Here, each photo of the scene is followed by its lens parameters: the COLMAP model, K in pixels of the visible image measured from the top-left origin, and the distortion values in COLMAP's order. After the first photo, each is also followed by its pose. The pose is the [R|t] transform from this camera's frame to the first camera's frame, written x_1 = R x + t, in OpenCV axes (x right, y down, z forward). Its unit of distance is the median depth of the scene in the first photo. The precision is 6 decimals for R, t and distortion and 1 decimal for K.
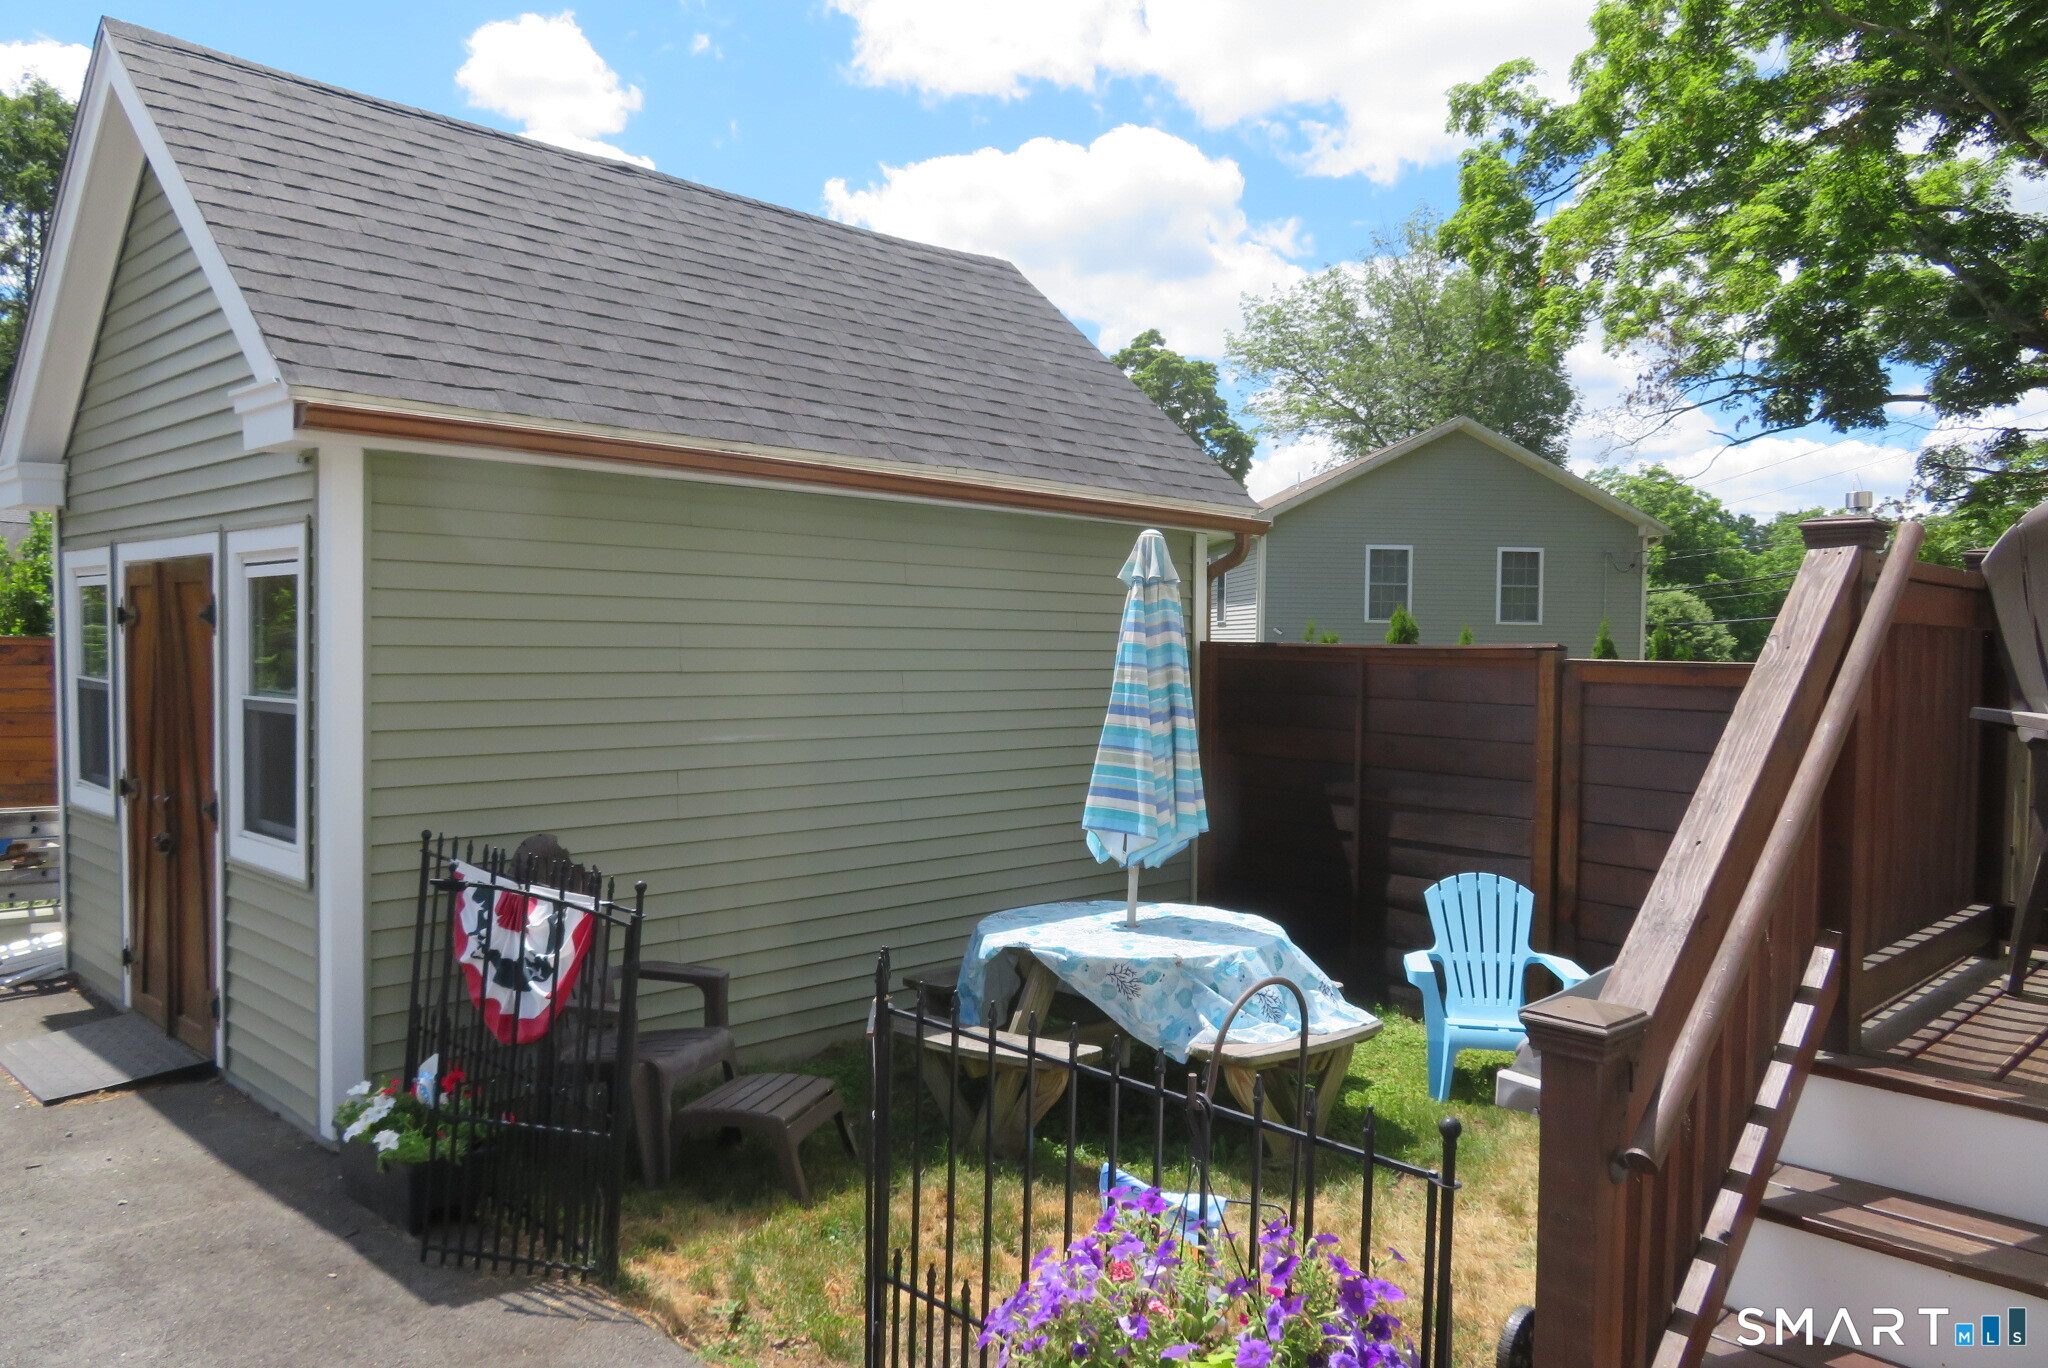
lens RADIAL K [[1473.5, 0, 1025.3], [0, 1473.5, 686.4], [0, 0, 1]] dist [-0.007263, 0.004944]
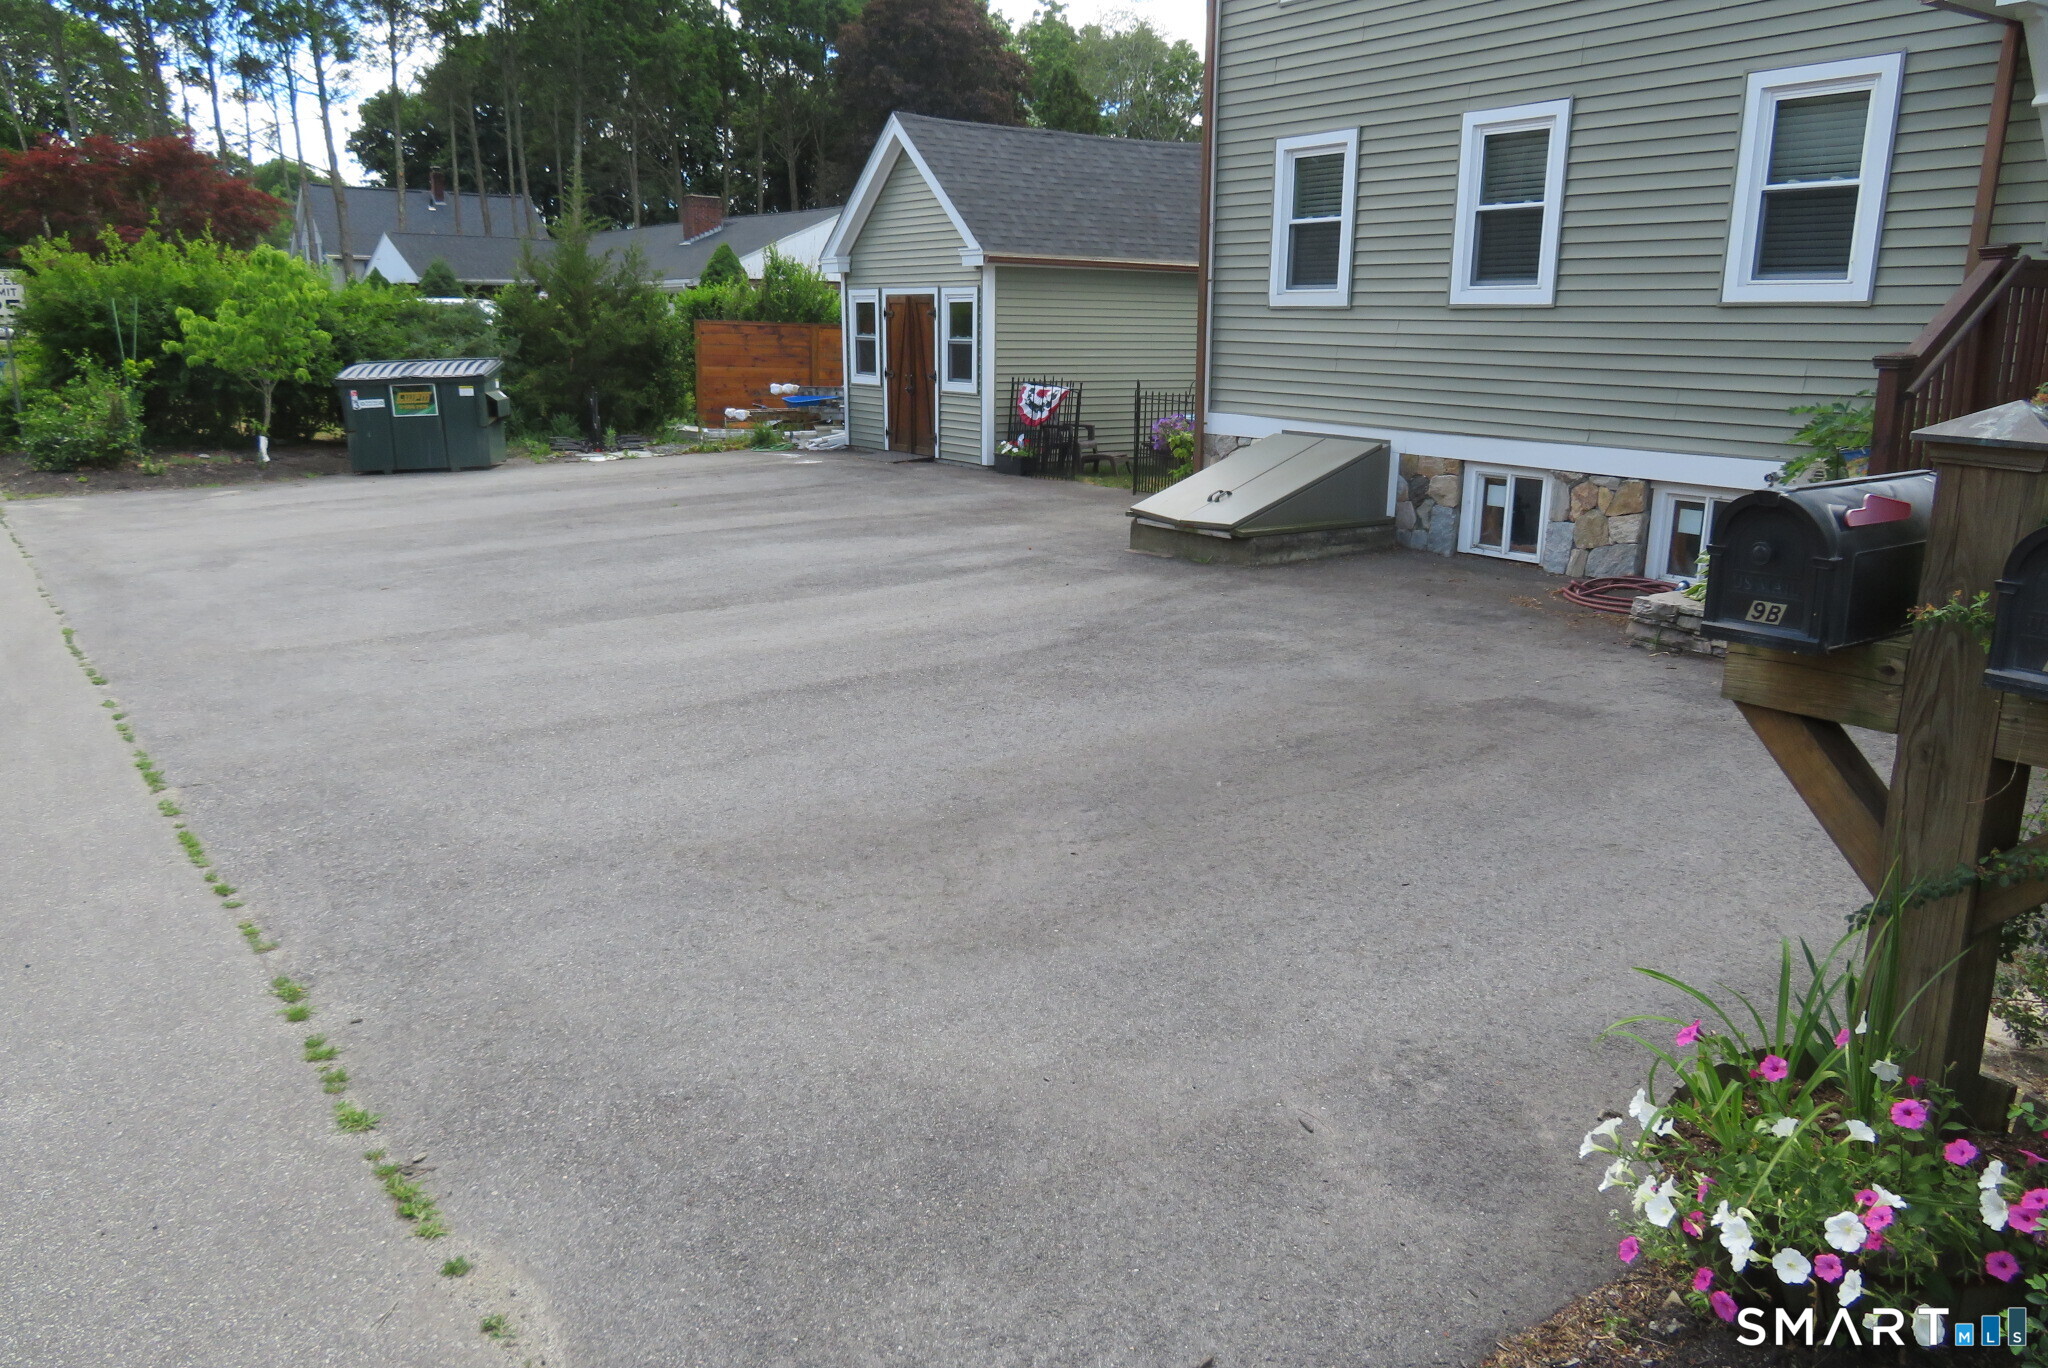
lens RADIAL K [[1470.5, 0, 1029.6], [0, 1470.5, 683.7], [0, 0, 1]] dist [-0.006142, 0.009257]
pose [[0.982741, 0.041030, -0.180378, 0.231544], [-0.003433, 0.978969, 0.203980, 0.076131], [0.184954, -0.199840, 0.962214, -1.962846]]
